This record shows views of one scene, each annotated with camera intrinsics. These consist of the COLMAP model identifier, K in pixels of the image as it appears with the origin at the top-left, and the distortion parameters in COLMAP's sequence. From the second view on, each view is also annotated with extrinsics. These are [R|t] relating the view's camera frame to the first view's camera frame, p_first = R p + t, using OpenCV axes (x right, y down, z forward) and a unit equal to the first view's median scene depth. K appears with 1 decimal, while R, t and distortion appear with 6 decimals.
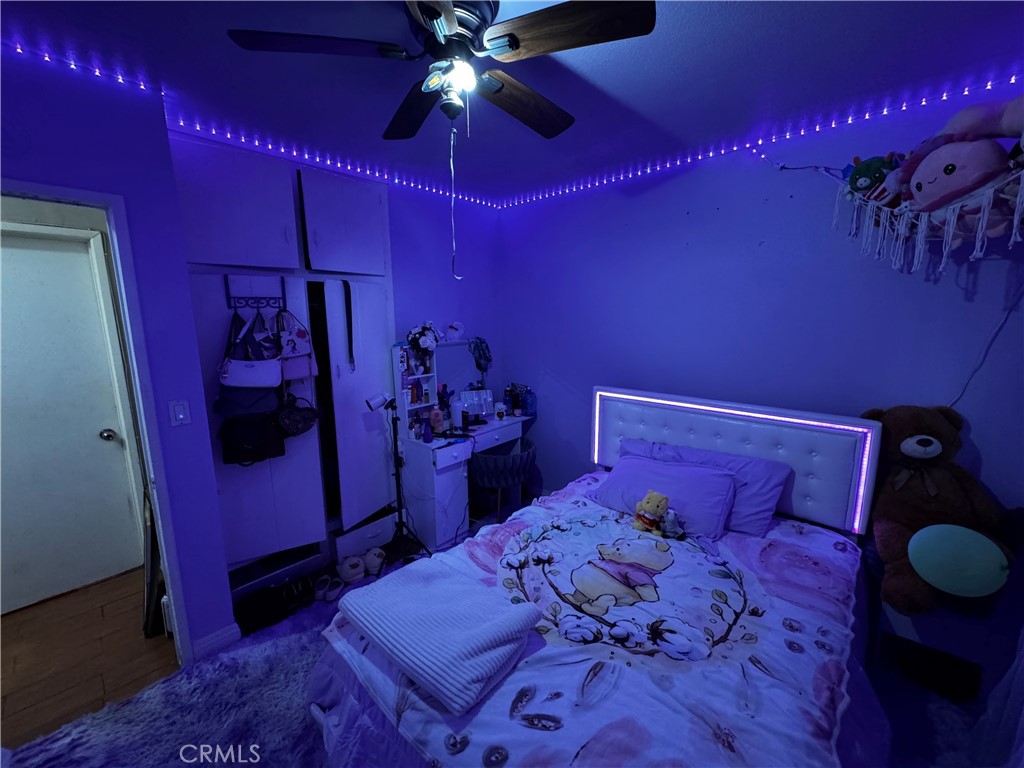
lens RADIAL K [[408.5, 0, 512.0], [0, 408.5, 385.5], [0, 0, 1]] dist [-0.003299, -0.000137]
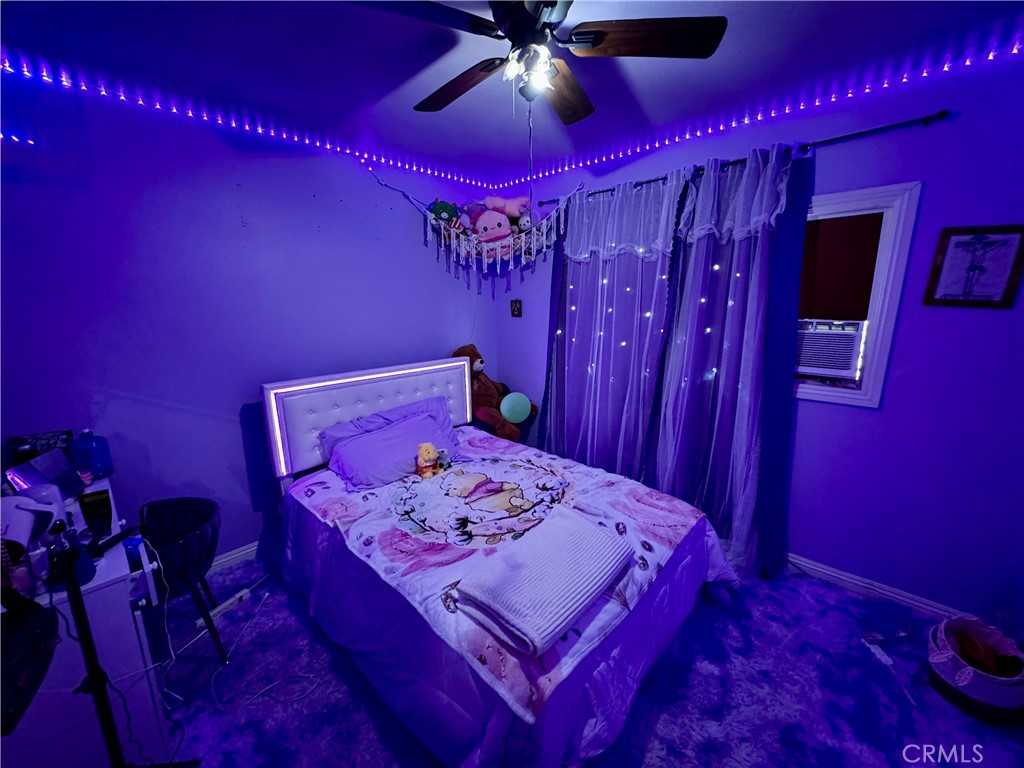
lens RADIAL K [[408.5, 0, 510.5], [0, 408.5, 385.4], [0, 0, 1]] dist [-0.003299, -0.000137]
pose [[0.029619, -0.204160, 0.978489, -0.910274], [0.181787, 0.963694, 0.195570, -0.107859], [-0.982892, 0.172084, 0.065657, 0.752048]]
